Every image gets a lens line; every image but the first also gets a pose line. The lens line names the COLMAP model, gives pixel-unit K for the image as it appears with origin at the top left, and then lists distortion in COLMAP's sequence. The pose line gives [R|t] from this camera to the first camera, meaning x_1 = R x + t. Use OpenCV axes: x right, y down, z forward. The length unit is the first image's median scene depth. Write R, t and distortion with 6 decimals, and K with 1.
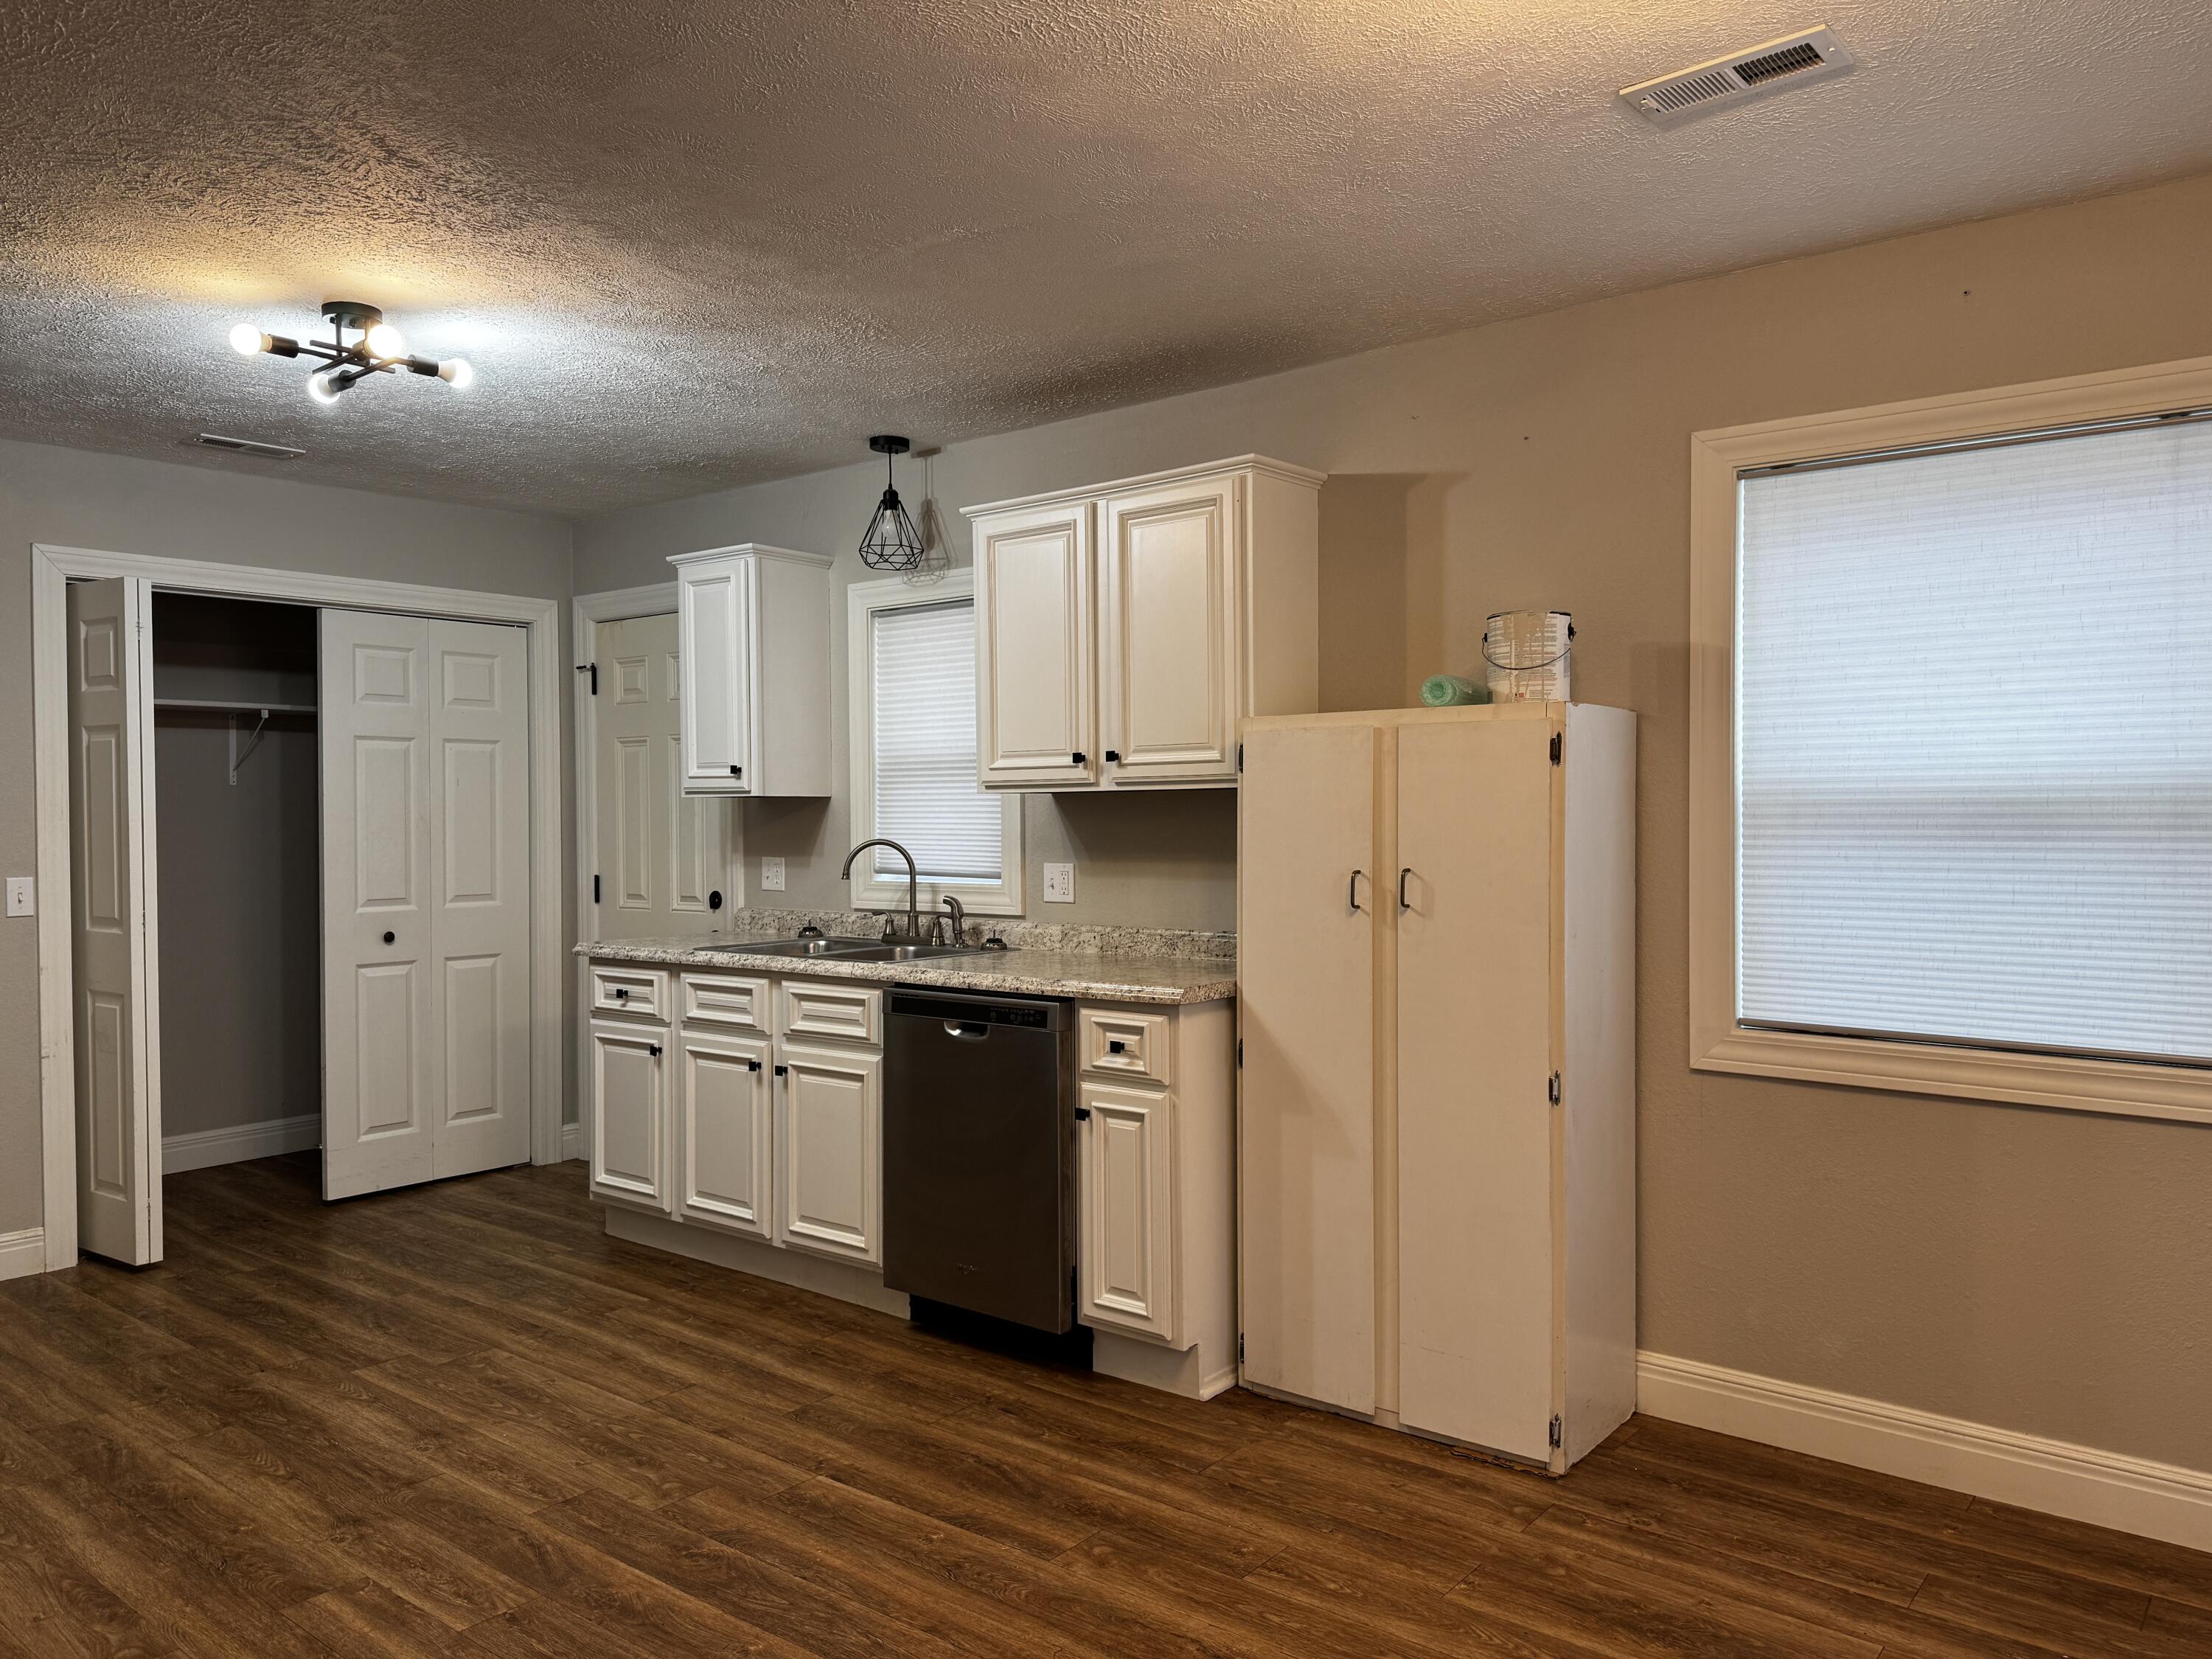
lens RADIAL K [[1565.4, 0, 1110.4], [0, 1565.4, 826.6], [0, 0, 1]] dist [0.052286, -0.056185]
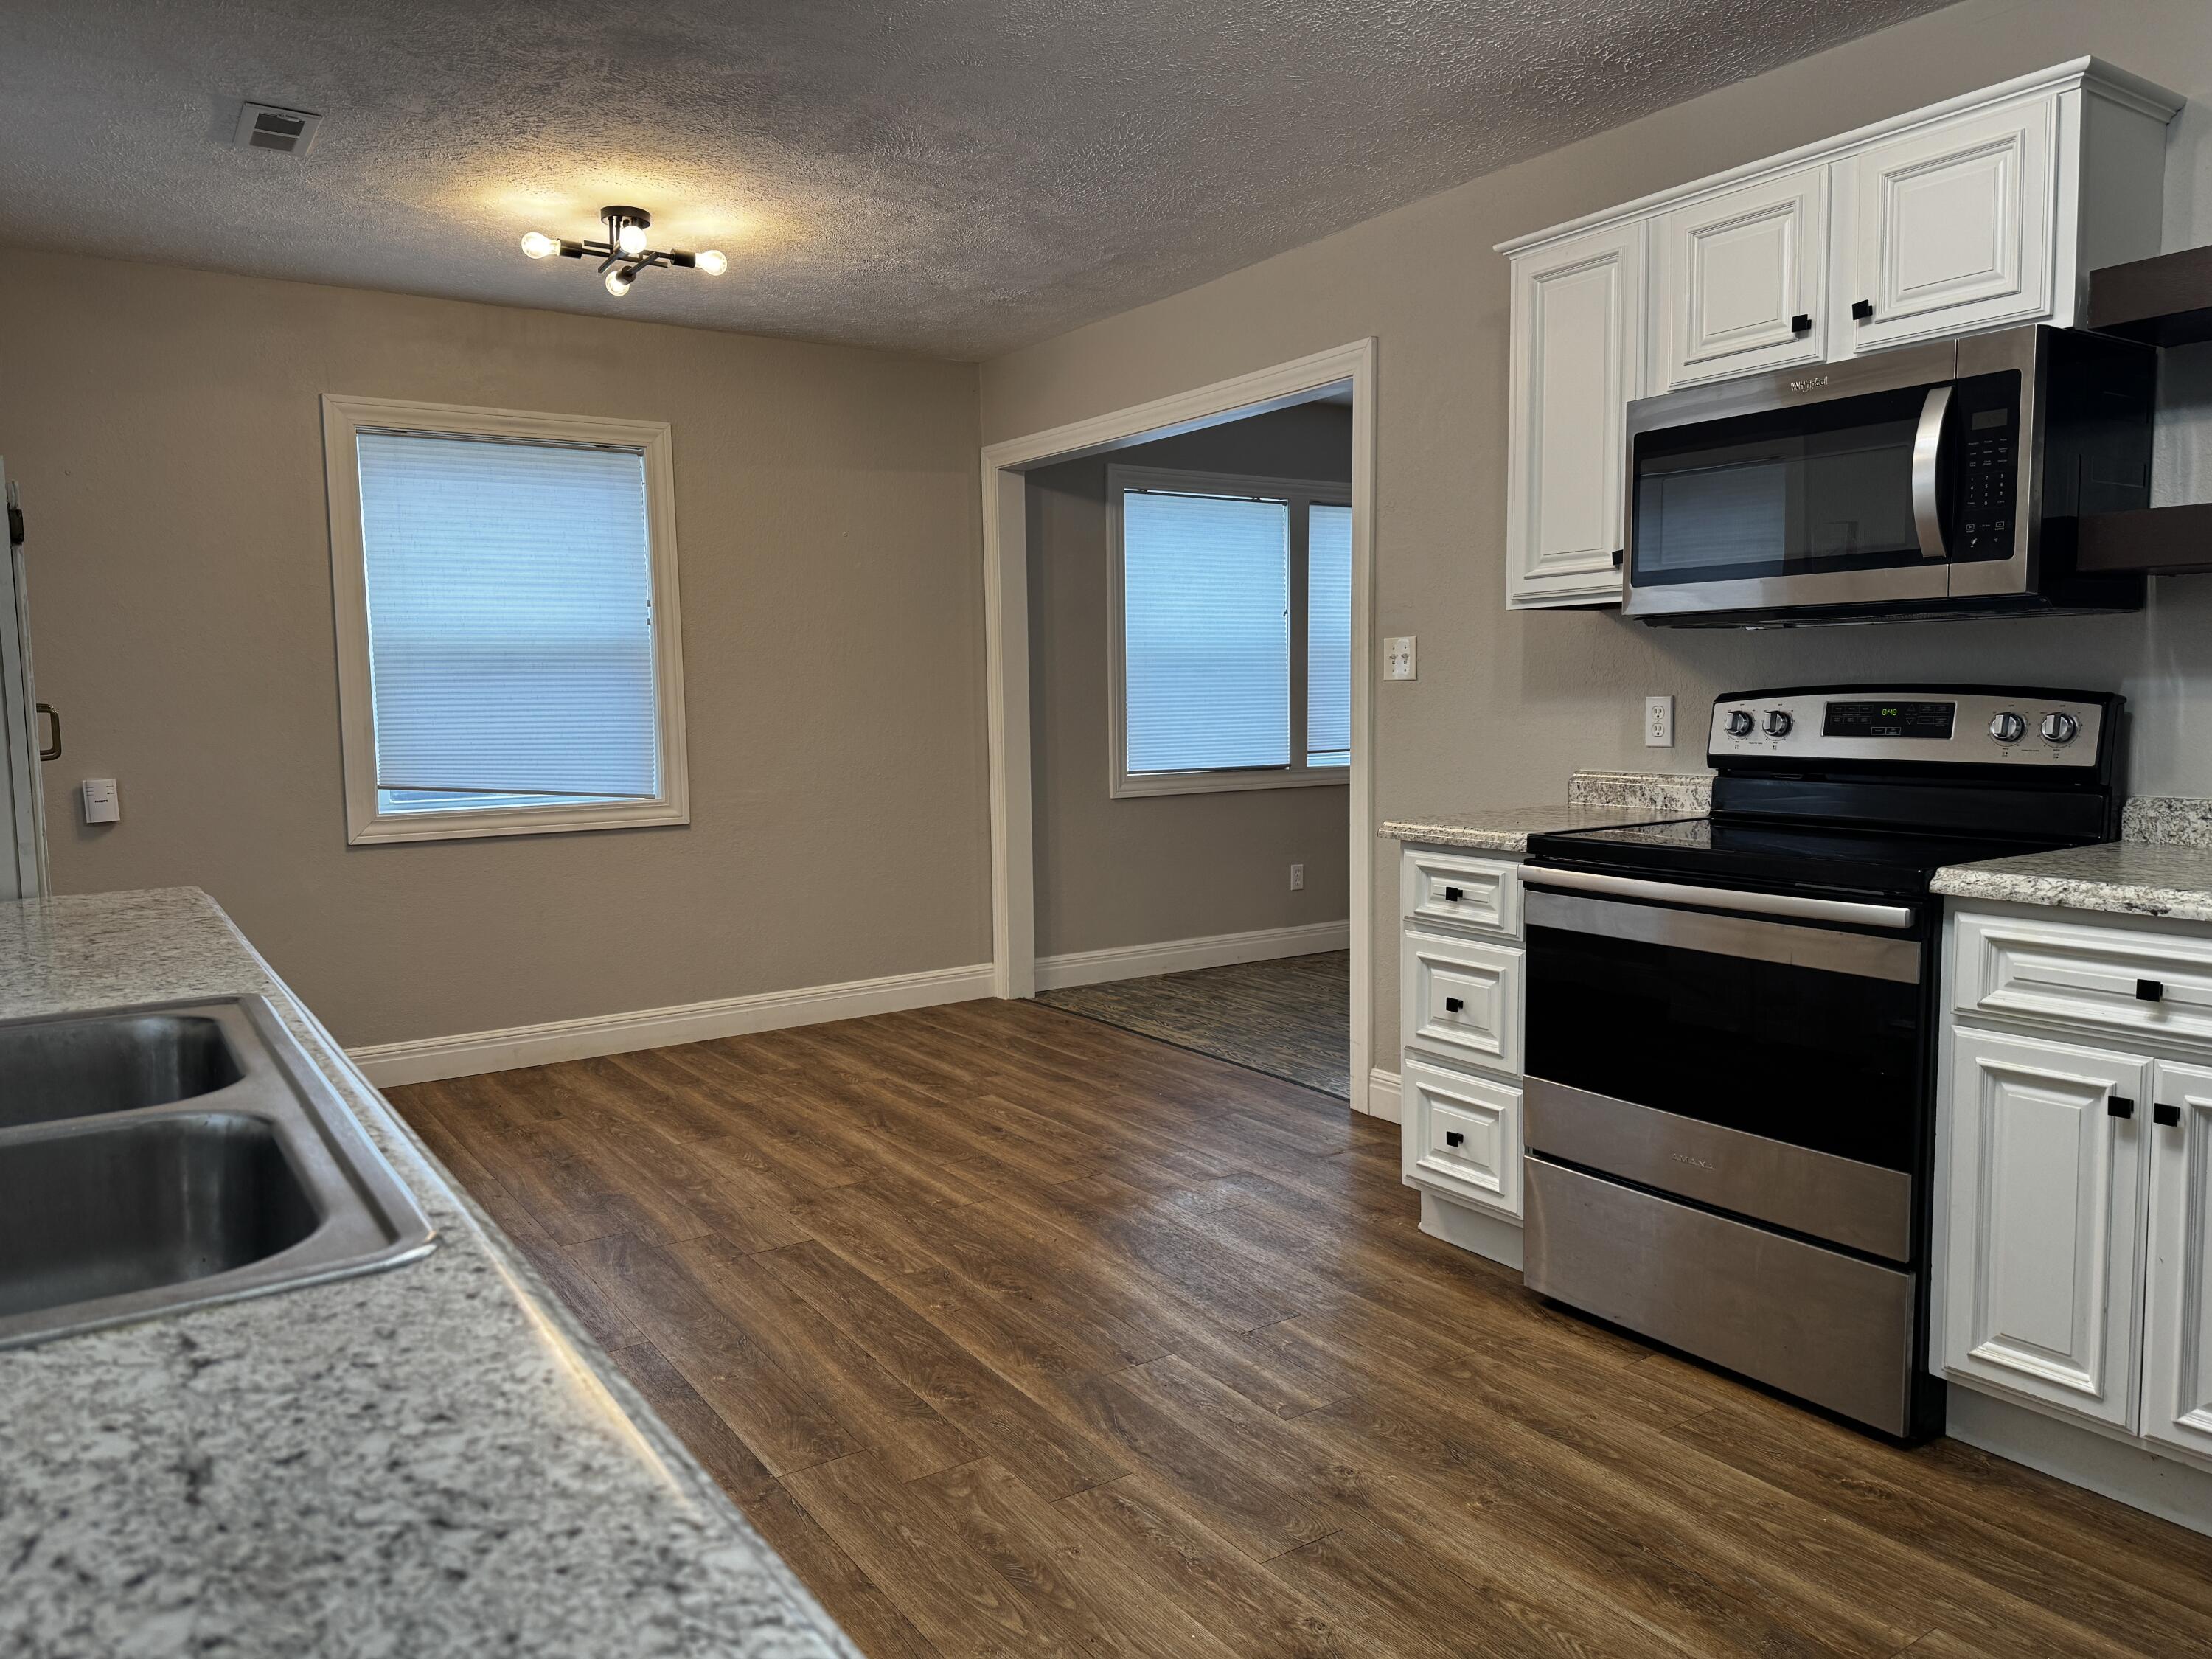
lens RADIAL K [[1552.1, 0, 1106.0], [0, 1552.1, 829.5], [0, 0, 1]] dist [0.013809, -0.001703]
pose [[-0.955299, -0.006944, 0.295559, -0.434260], [0.023820, 0.994666, 0.100359, 0.020149], [-0.294679, 0.102913, -0.950039, 1.274628]]
